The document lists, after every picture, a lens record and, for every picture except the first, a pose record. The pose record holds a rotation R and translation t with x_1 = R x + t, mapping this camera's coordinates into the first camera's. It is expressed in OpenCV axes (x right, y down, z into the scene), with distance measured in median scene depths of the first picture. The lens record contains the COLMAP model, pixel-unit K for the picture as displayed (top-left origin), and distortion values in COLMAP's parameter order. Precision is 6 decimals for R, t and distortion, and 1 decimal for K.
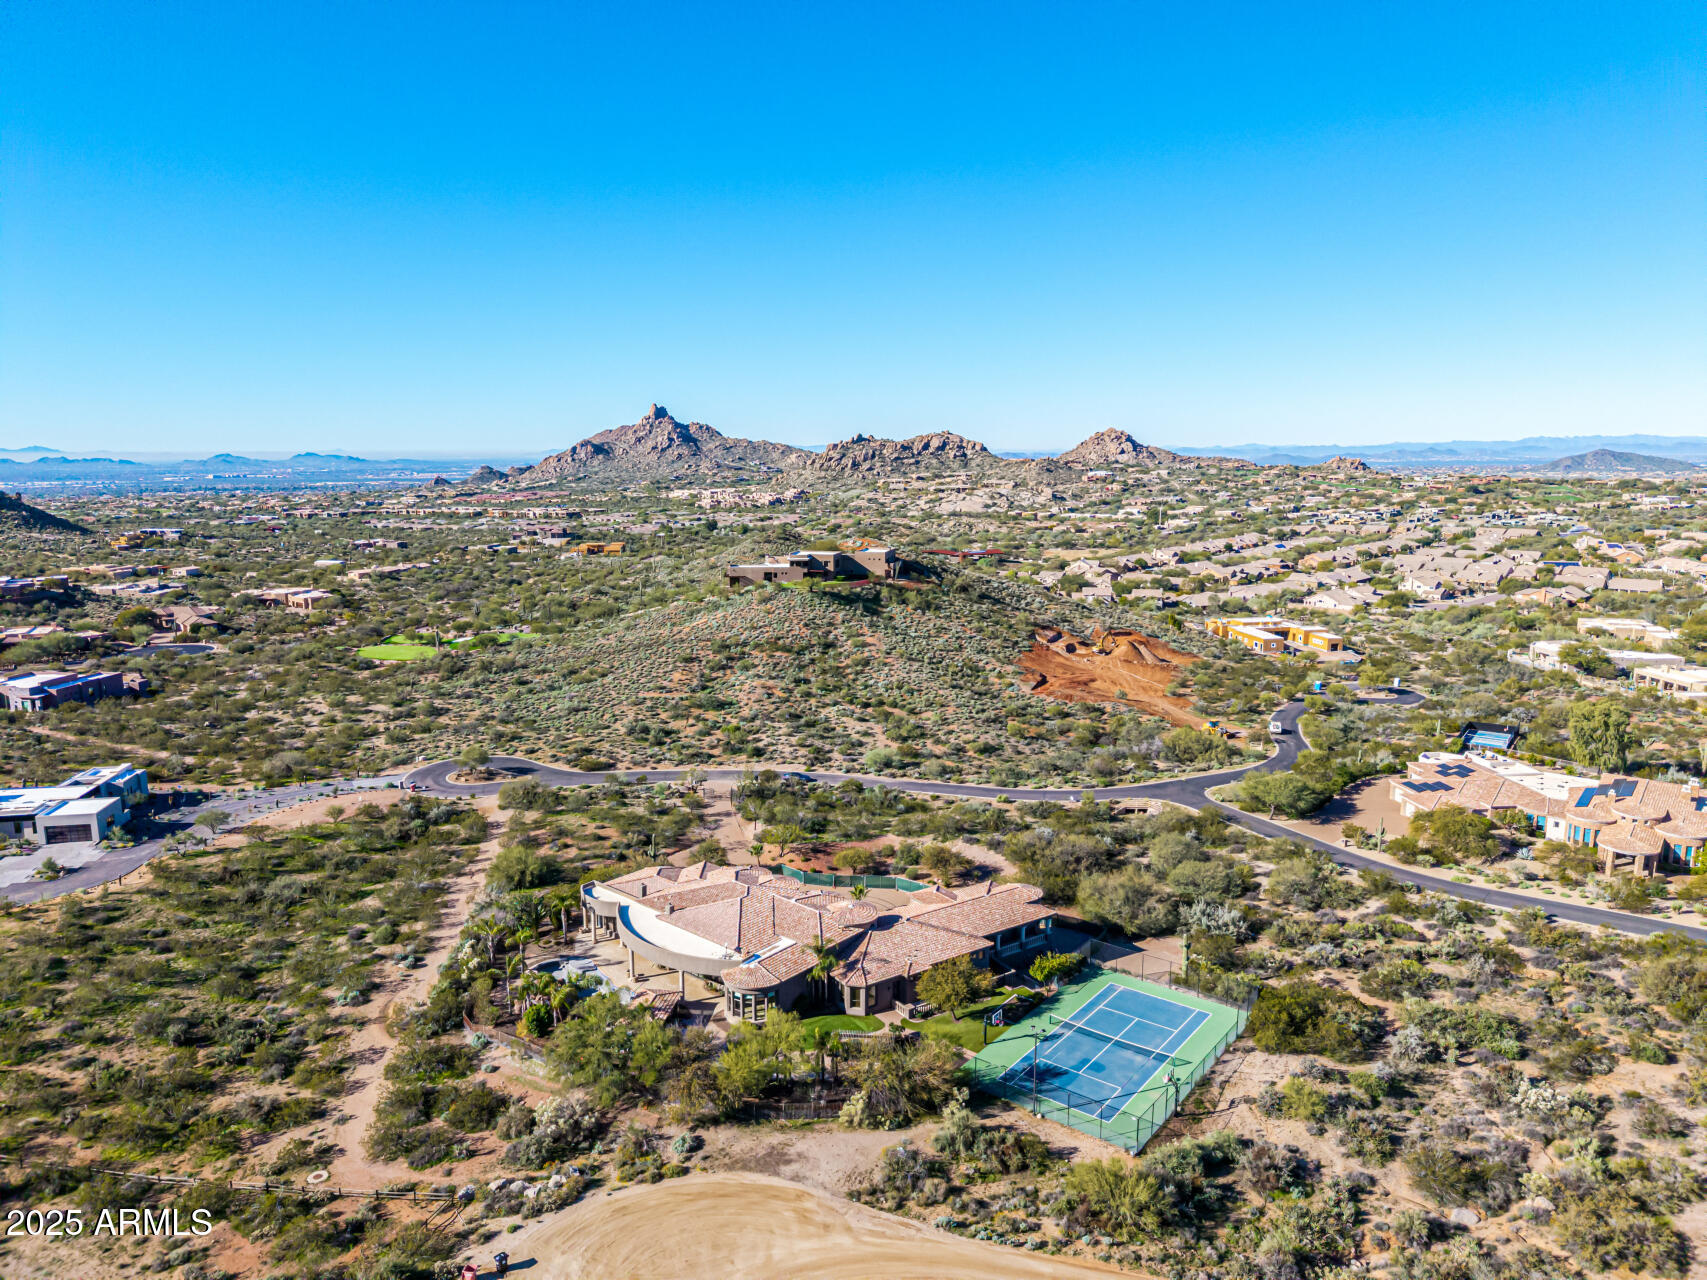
lens RADIAL K [[1135.7, 0, 851.5], [0, 1135.7, 632.8], [0, 0, 1]] dist [0.088987, -0.164205]
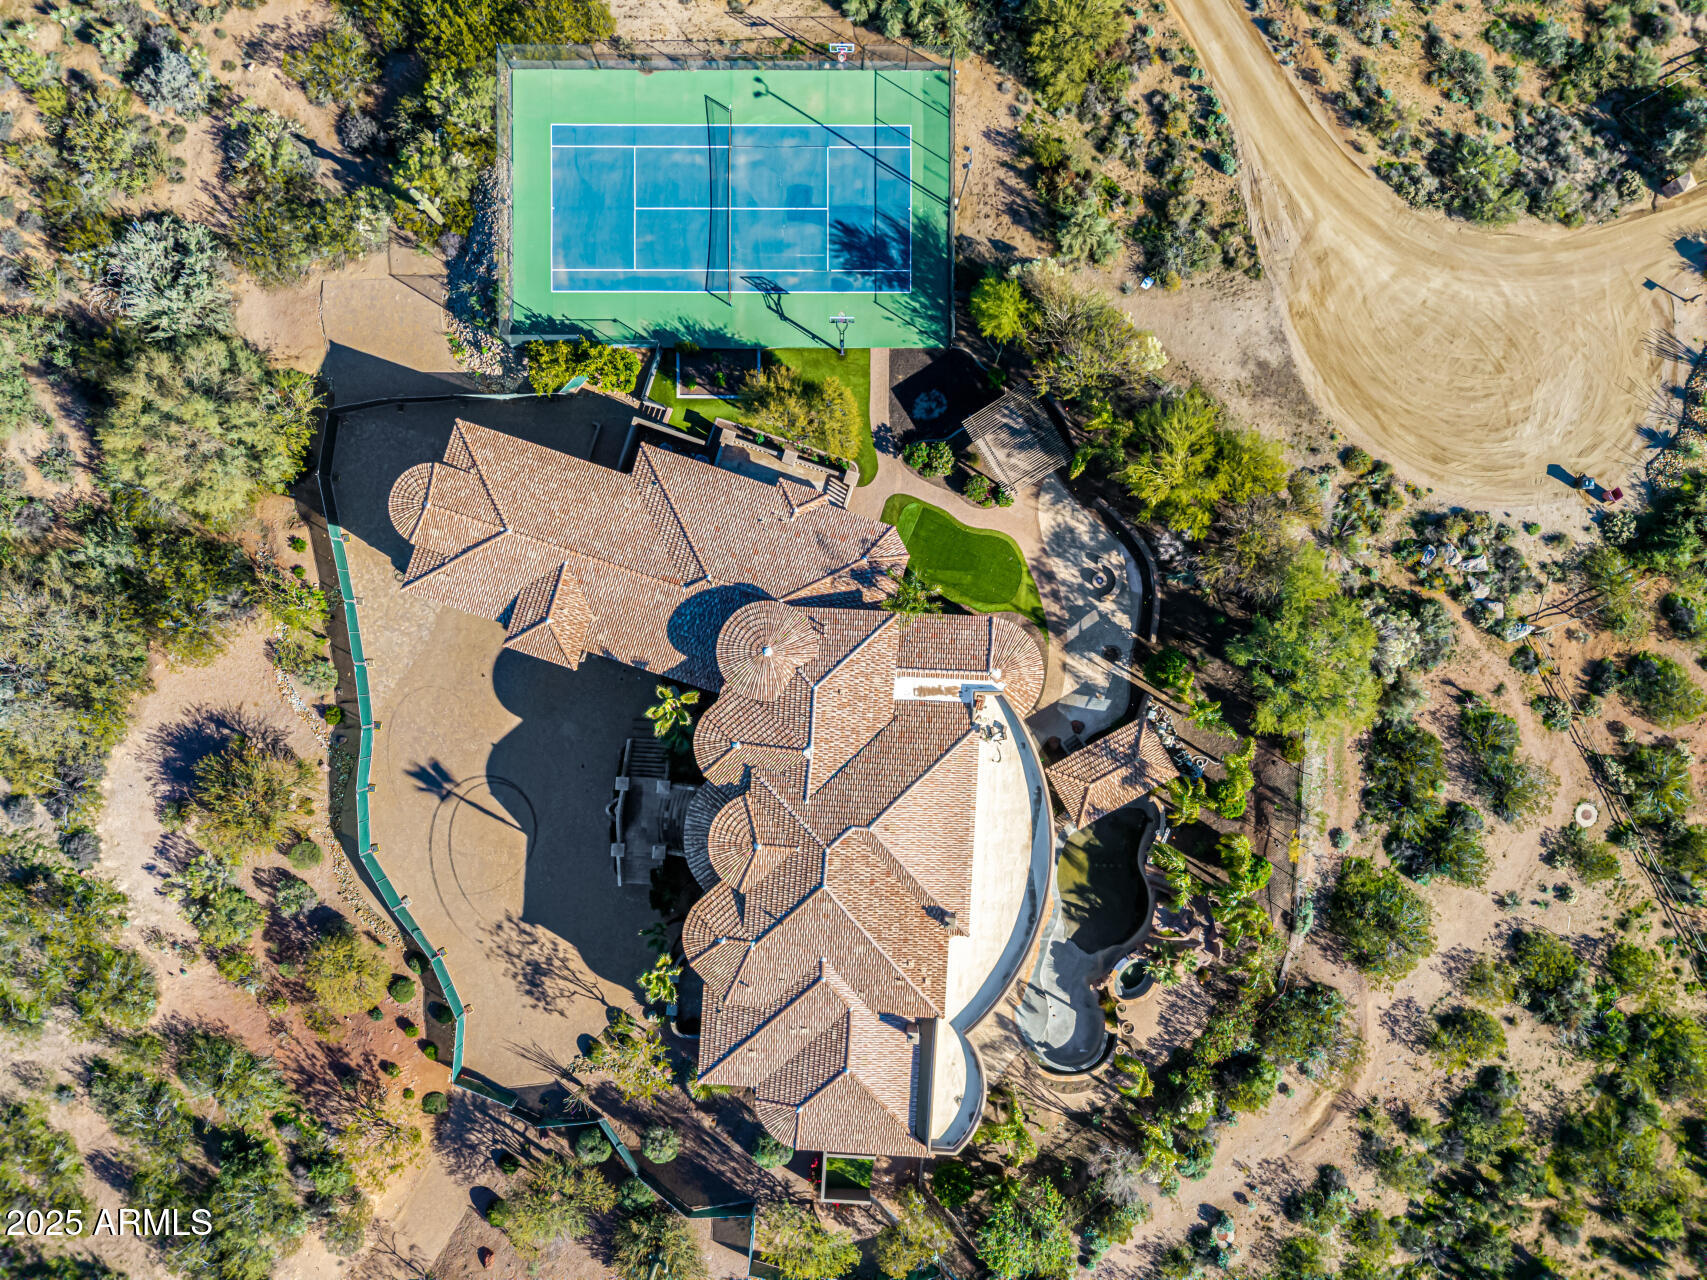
lens RADIAL K [[1154.1, 0, 853.5], [0, 1154.1, 640.0], [0, 0, 1]] dist [0.006193, -0.003203]
pose [[-0.614884, -0.788547, -0.010545, -0.008875], [0.122393, -0.108630, 0.986519, -0.178301], [-0.779062, 0.605304, 0.163308, 0.508664]]
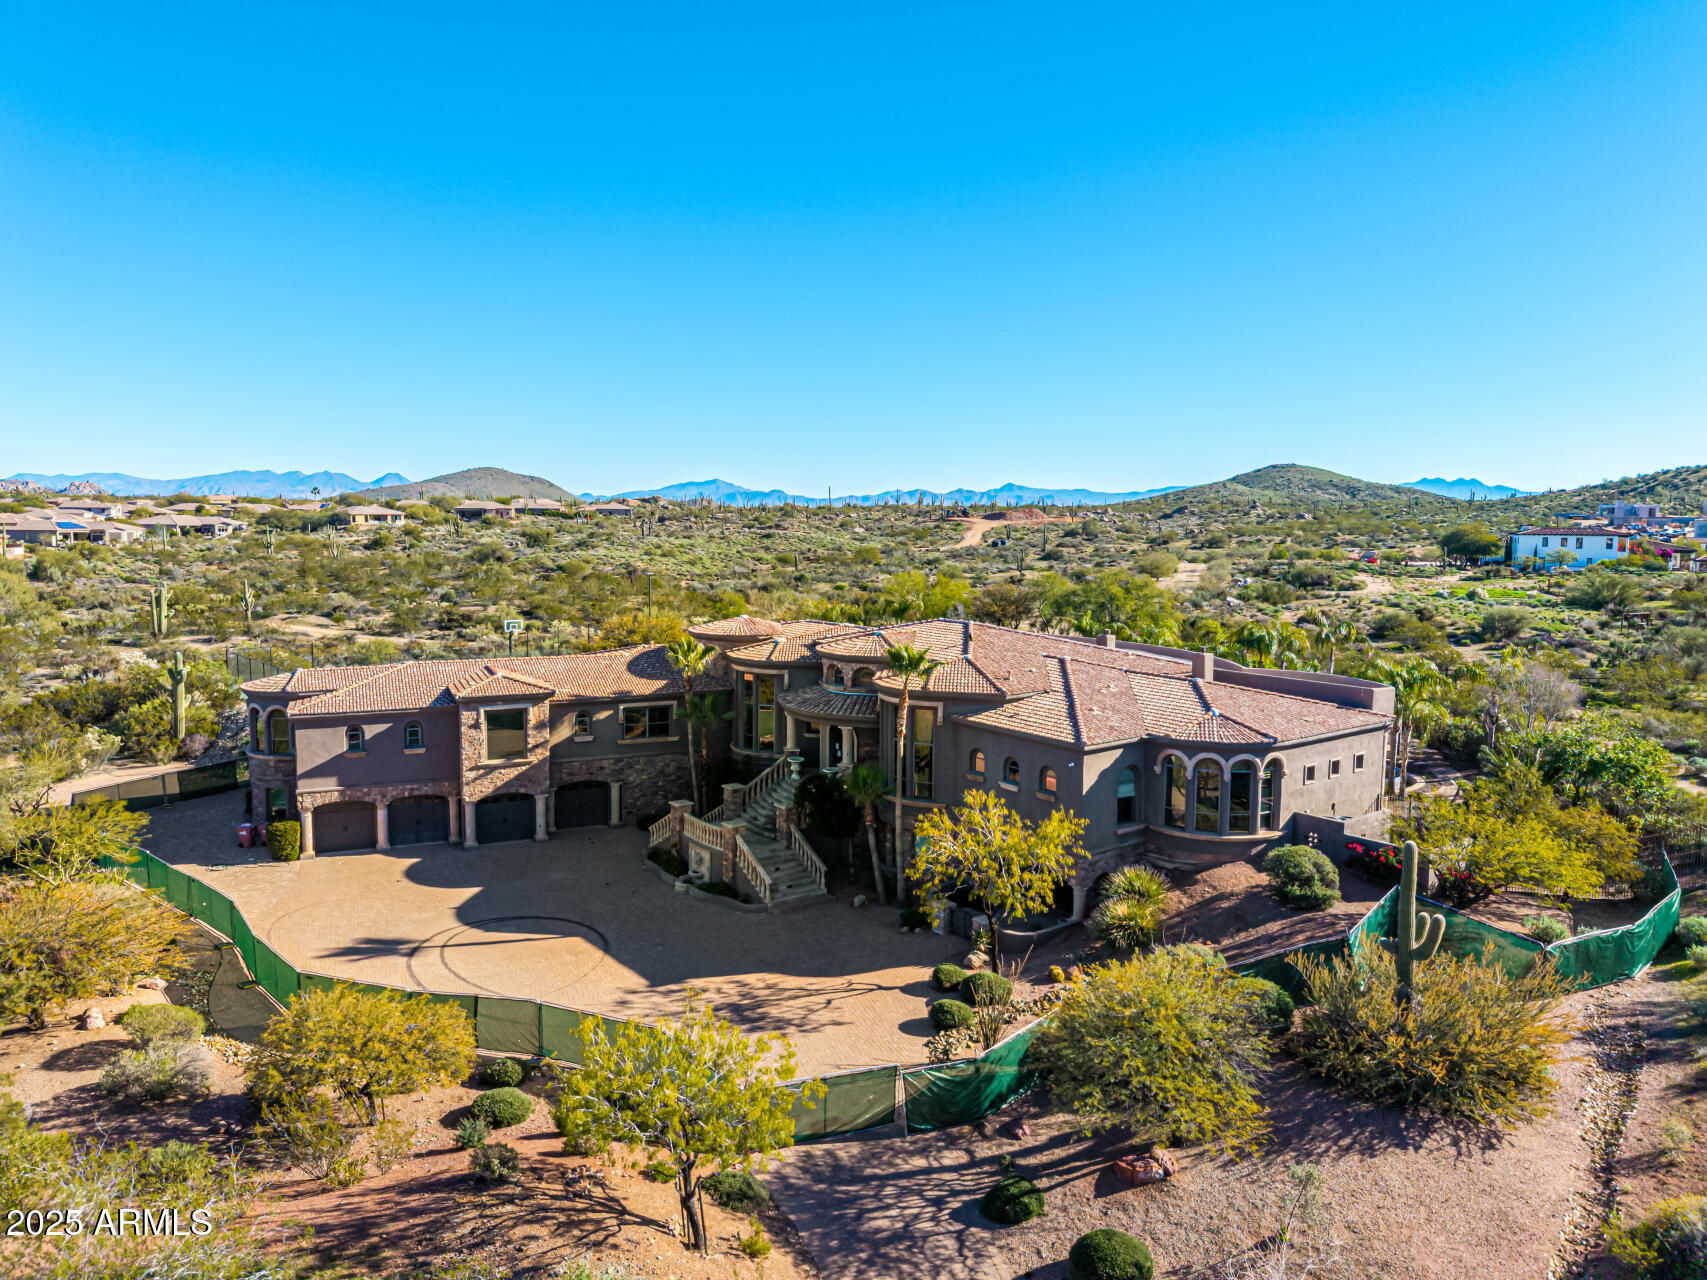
lens RADIAL K [[1167.3, 0, 822.4], [0, 1167.3, 617.2], [0, 0, 1]] dist [0.012828, -0.008394]
pose [[-0.980050, -0.020933, 0.197647, -0.081866], [0.029671, 0.967886, 0.249634, 0.063464], [-0.196525, 0.250518, -0.947955, 0.870685]]
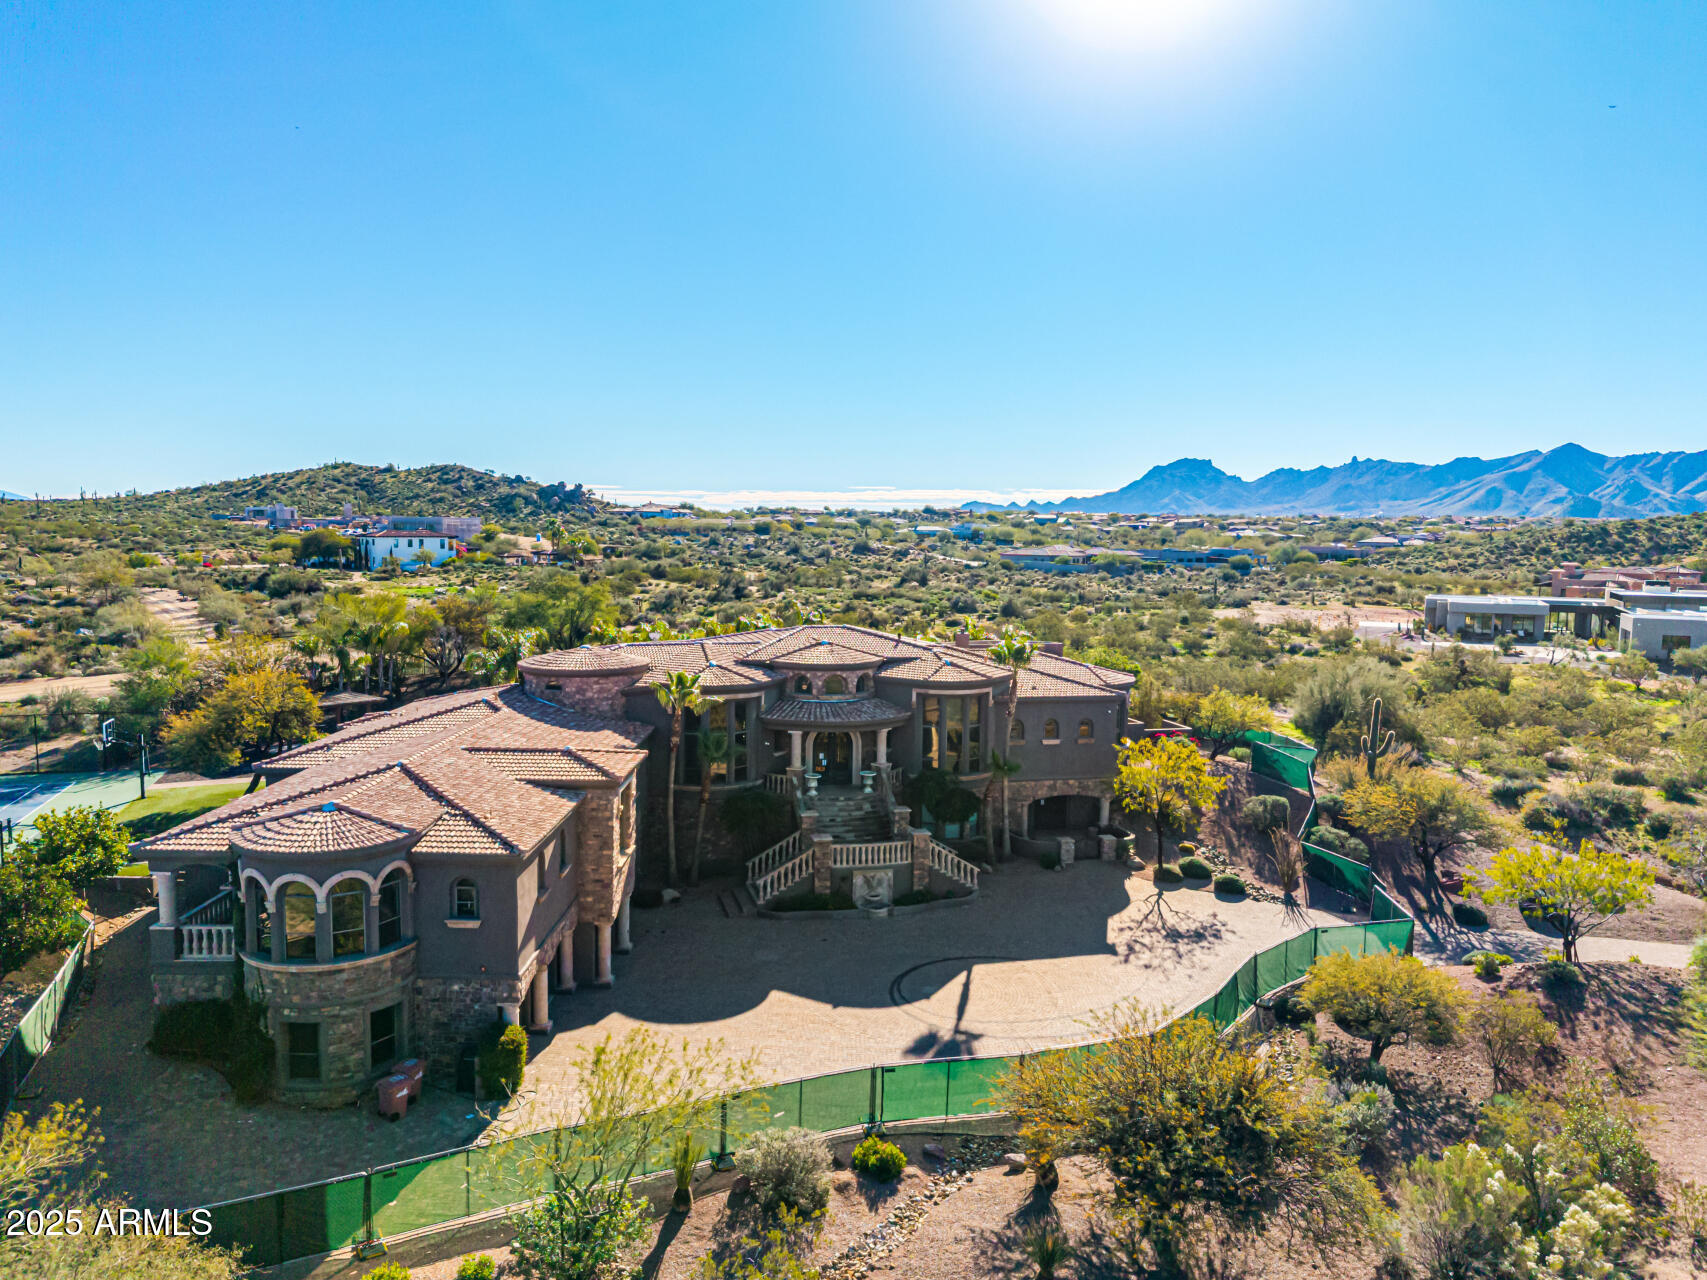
lens RADIAL K [[1190.8, 0, 855.5], [0, 1190.8, 644.6], [0, 0, 1]] dist [0.005338, 0.002009]
pose [[-0.559178, 0.075751, -0.825580, 0.186037], [-0.150564, 0.969978, 0.190980, 0.079008], [0.815261, 0.231094, -0.530985, 0.773845]]
